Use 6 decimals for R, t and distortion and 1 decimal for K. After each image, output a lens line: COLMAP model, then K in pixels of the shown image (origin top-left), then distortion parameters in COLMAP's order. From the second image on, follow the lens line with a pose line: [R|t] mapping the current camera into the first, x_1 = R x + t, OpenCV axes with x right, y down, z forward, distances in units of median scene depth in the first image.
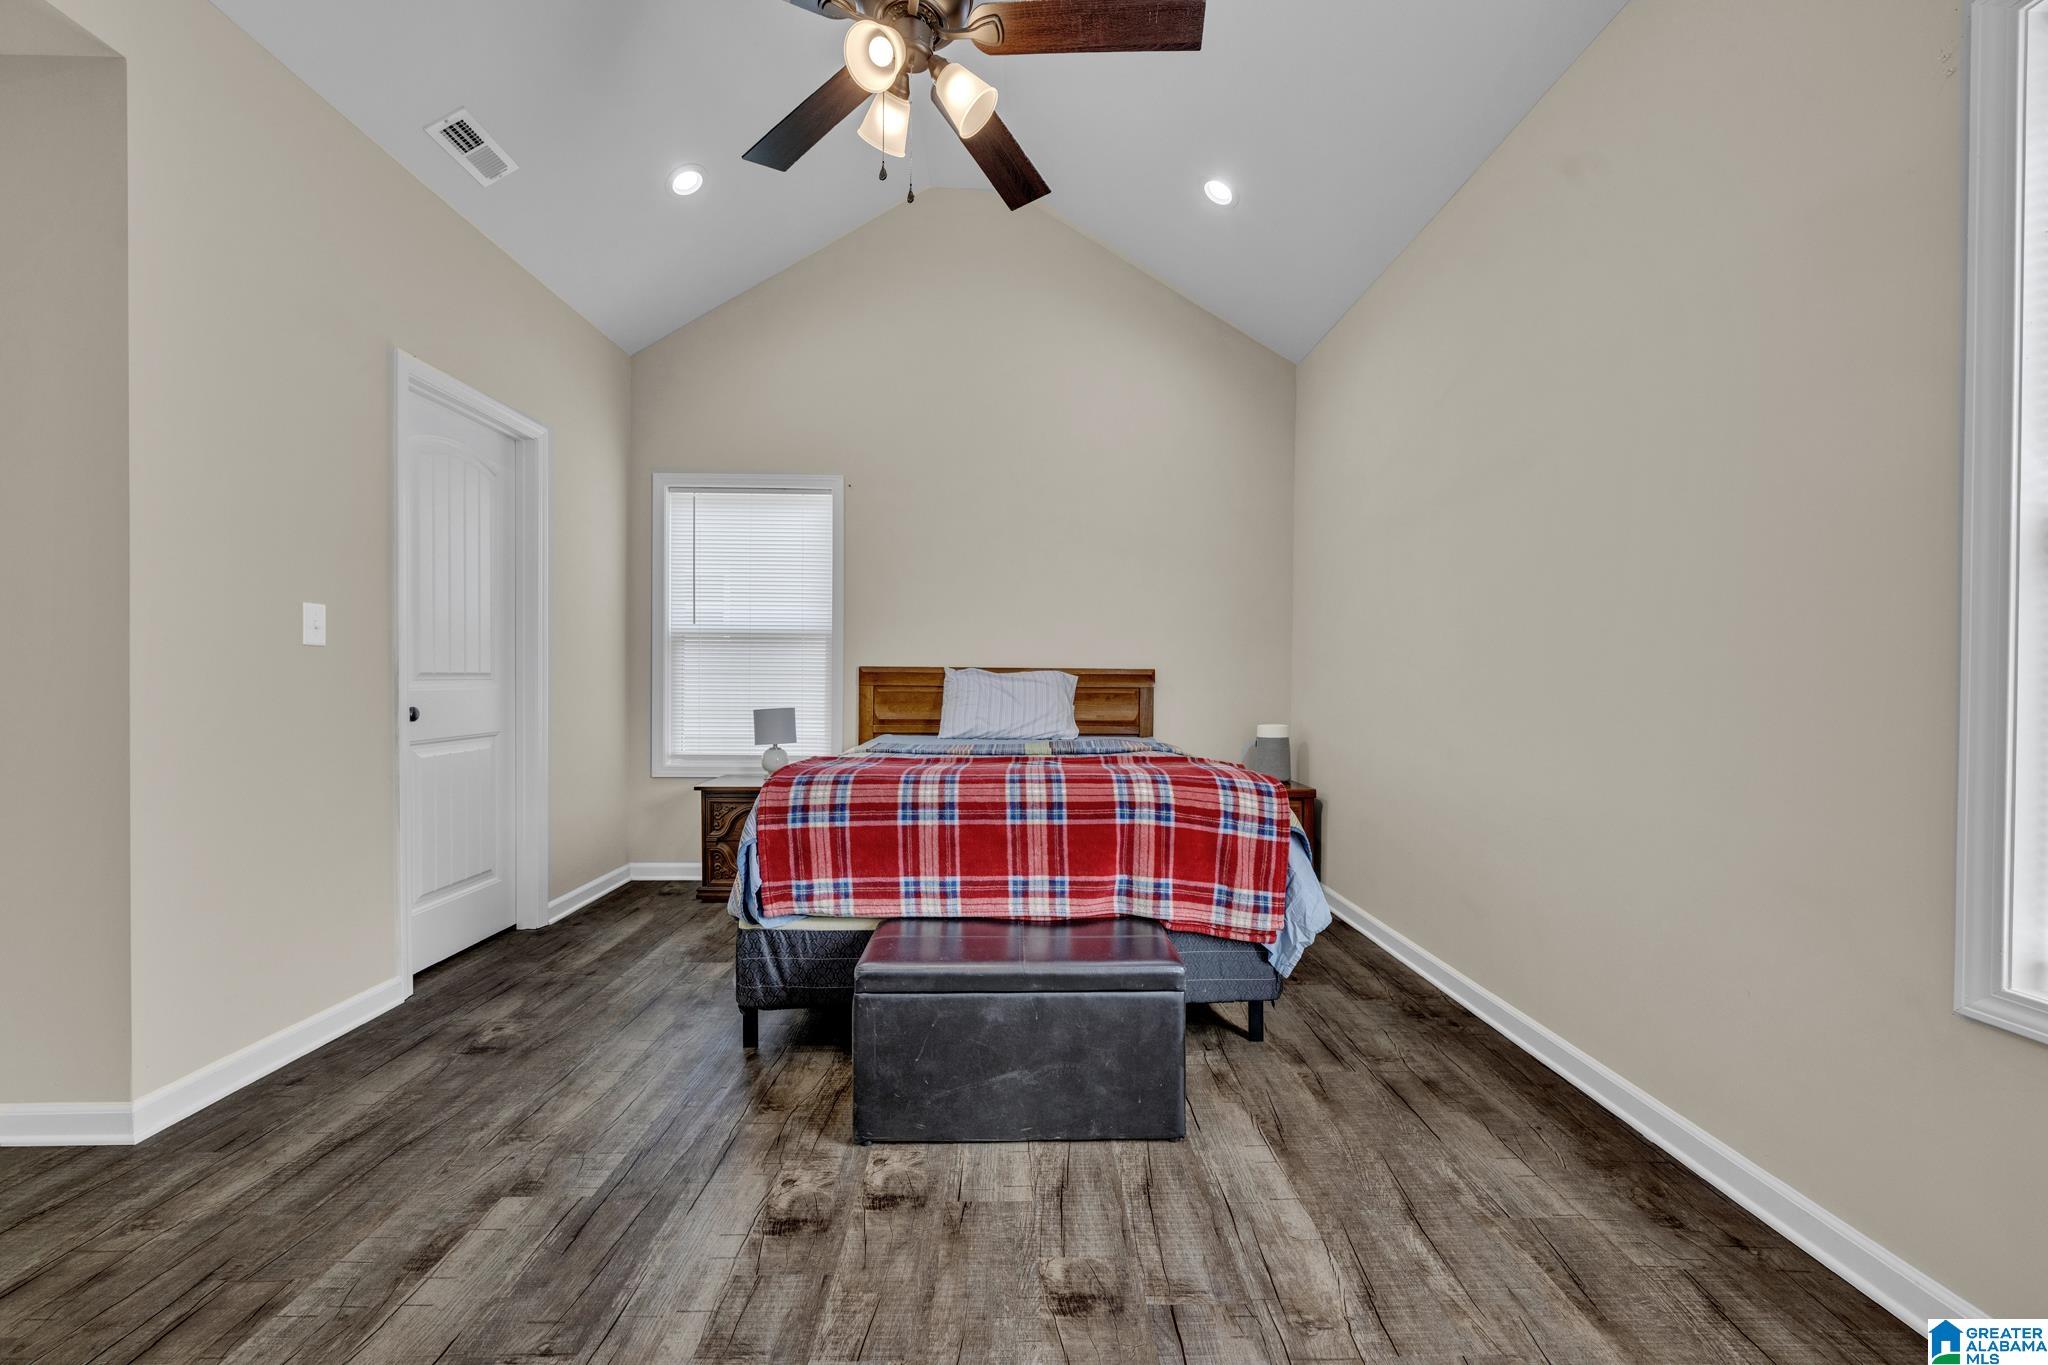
lens RADIAL K [[805.6, 0, 1029.2], [0, 805.6, 685.0], [0, 0, 1]] dist [-0.000046, -0.000329]
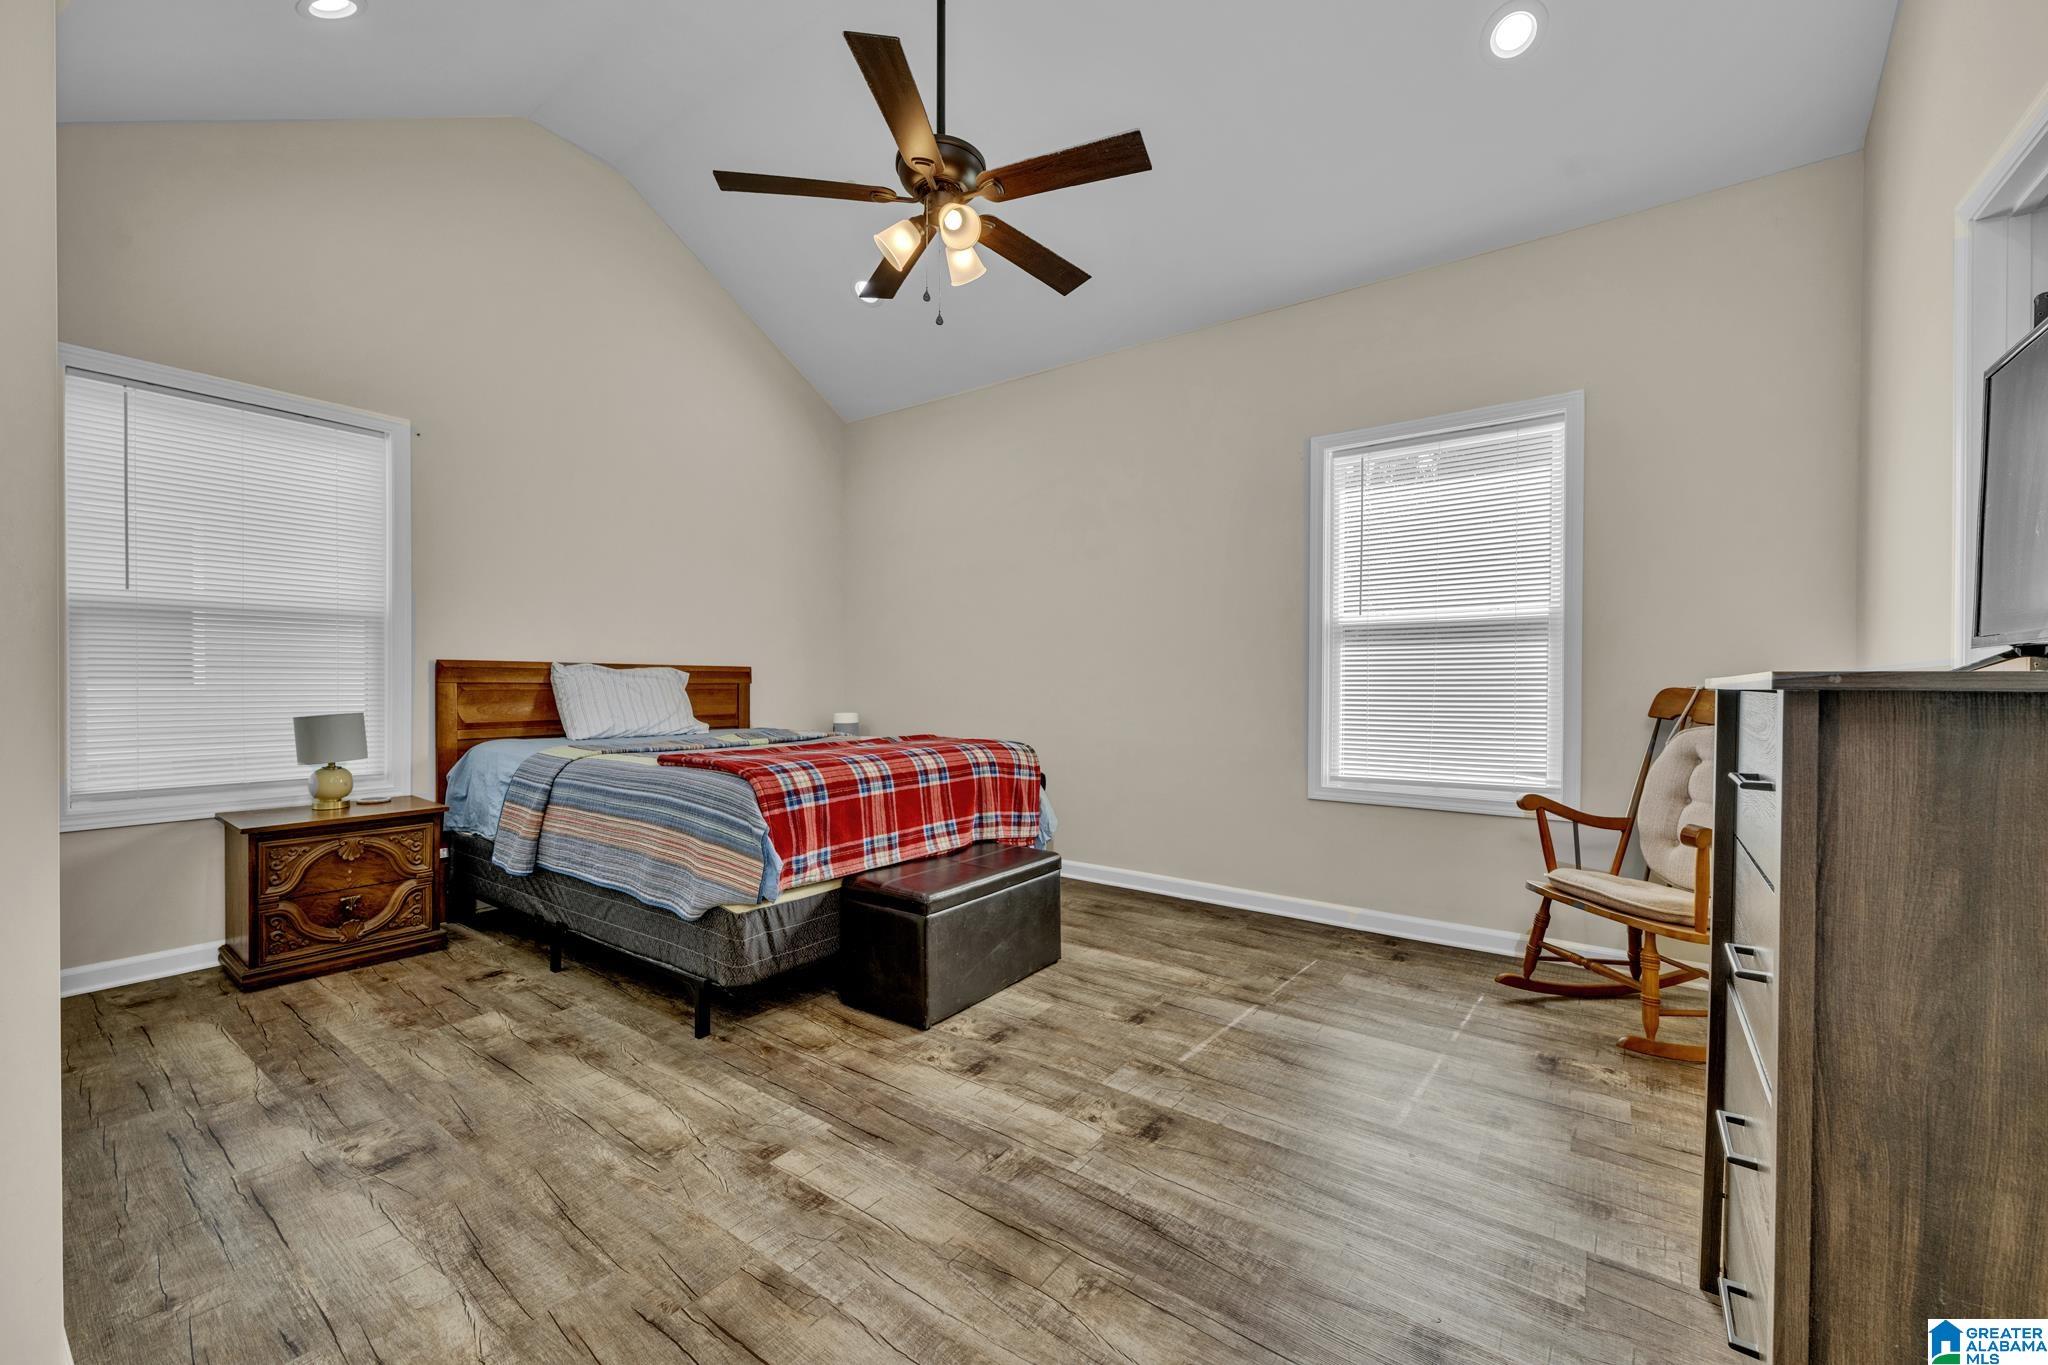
lens RADIAL K [[805.6, 0, 1024.3], [0, 805.6, 683.7], [0, 0, 1]] dist [-0.000046, -0.000329]
pose [[0.600595, -0.005569, 0.799534, -0.990255], [0.001256, 0.999981, 0.006022, -0.005564], [-0.799553, -0.002613, 0.600590, 0.065670]]
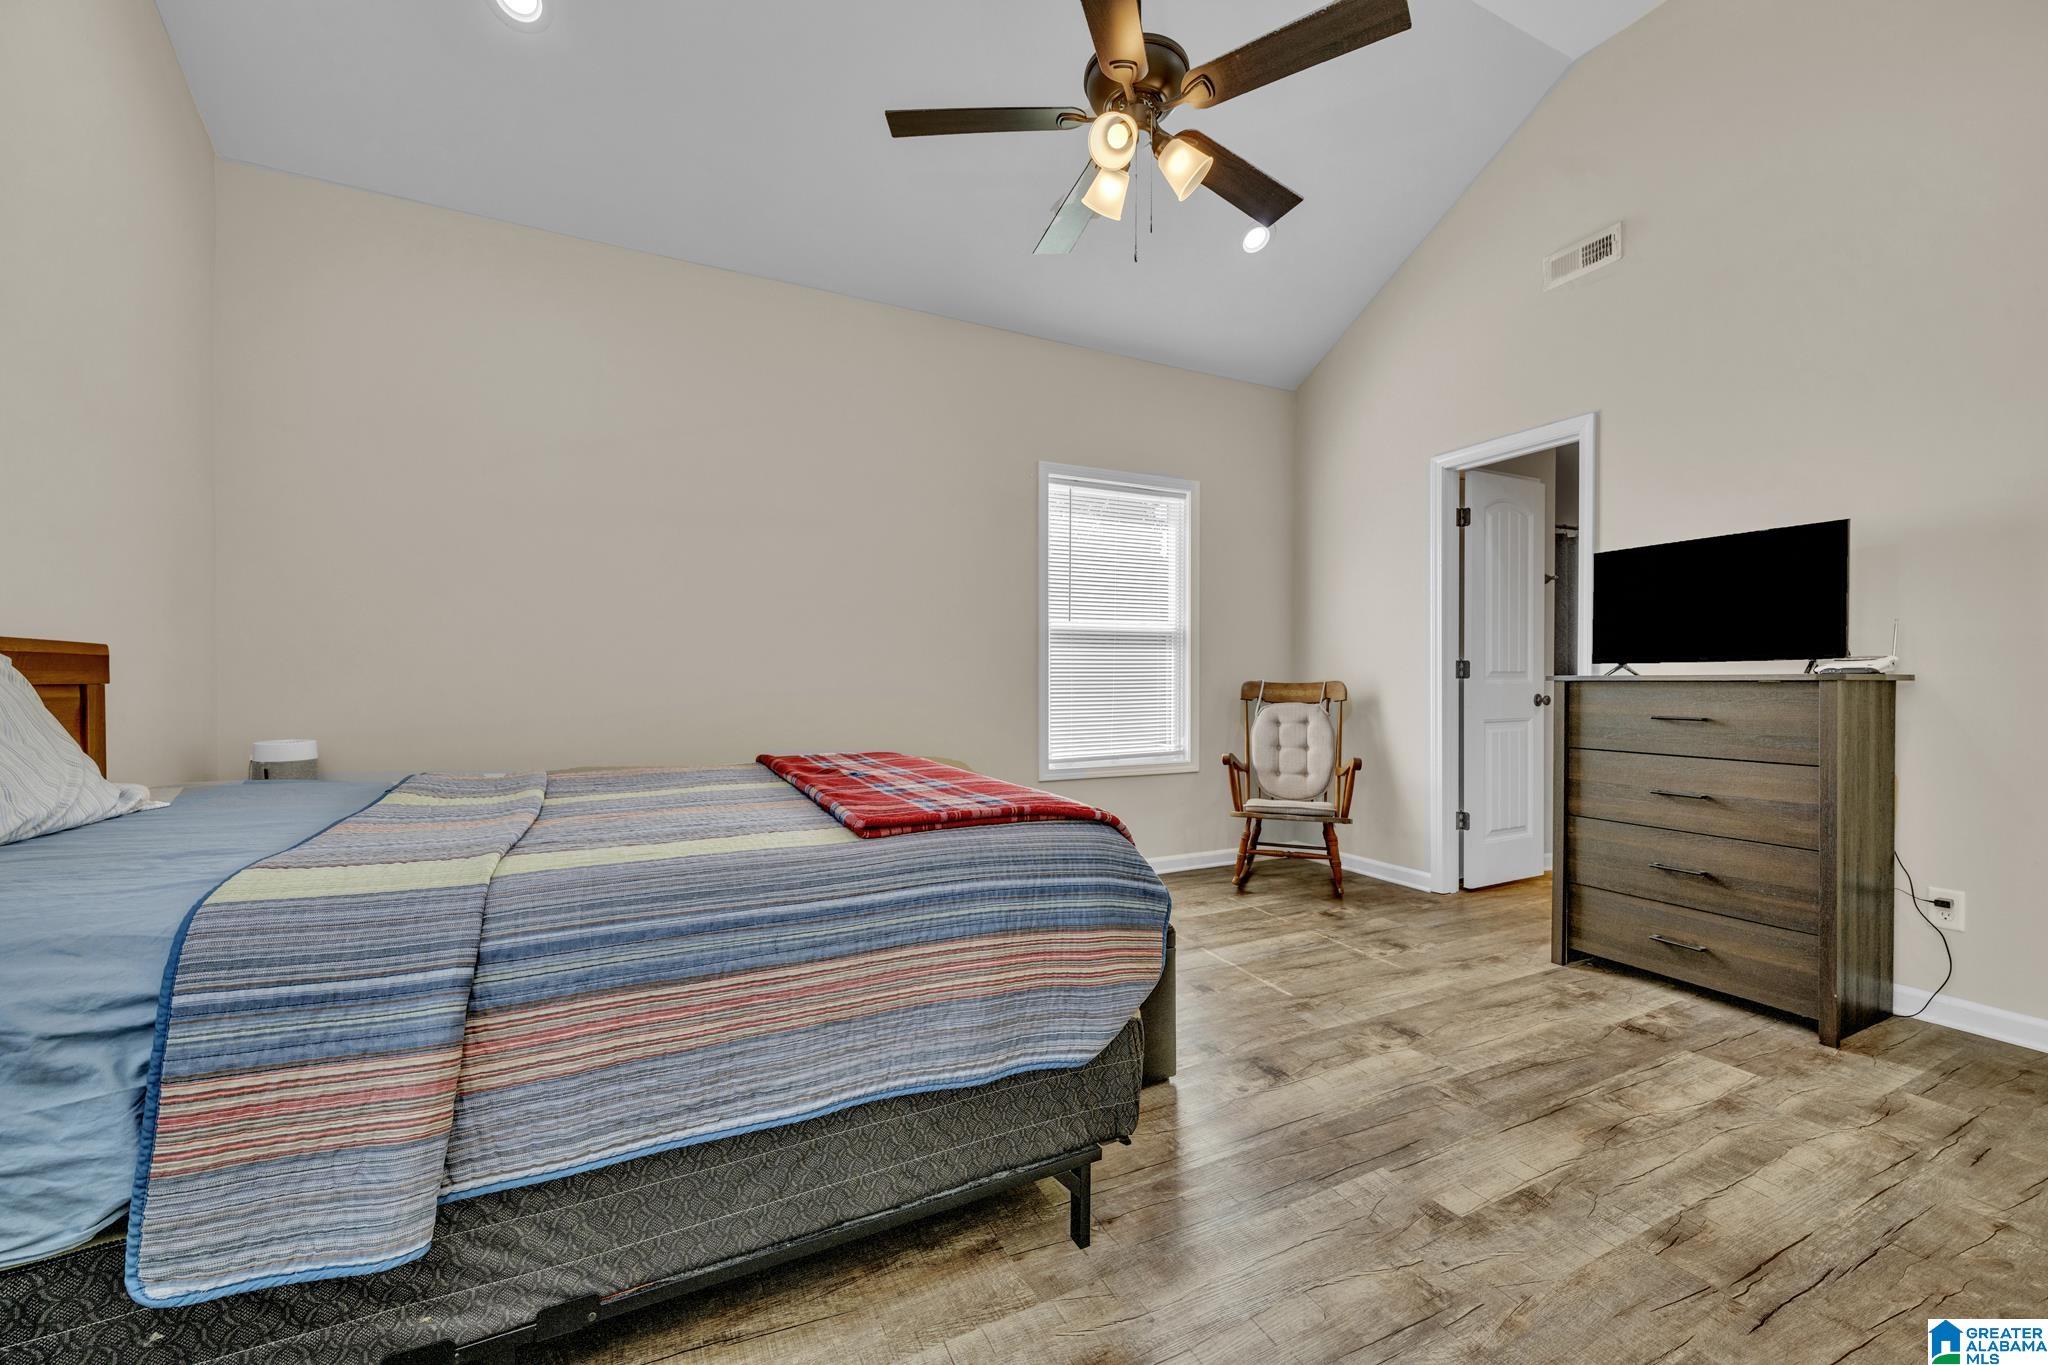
lens RADIAL K [[805.6, 0, 1025.9], [0, 805.6, 682.2], [0, 0, 1]] dist [-0.000046, -0.000329]
pose [[-0.432800, -0.008170, 0.901453, -0.976745], [0.000862, 0.999955, 0.009477, -0.005365], [-0.901490, 0.004879, -0.432773, 1.424283]]
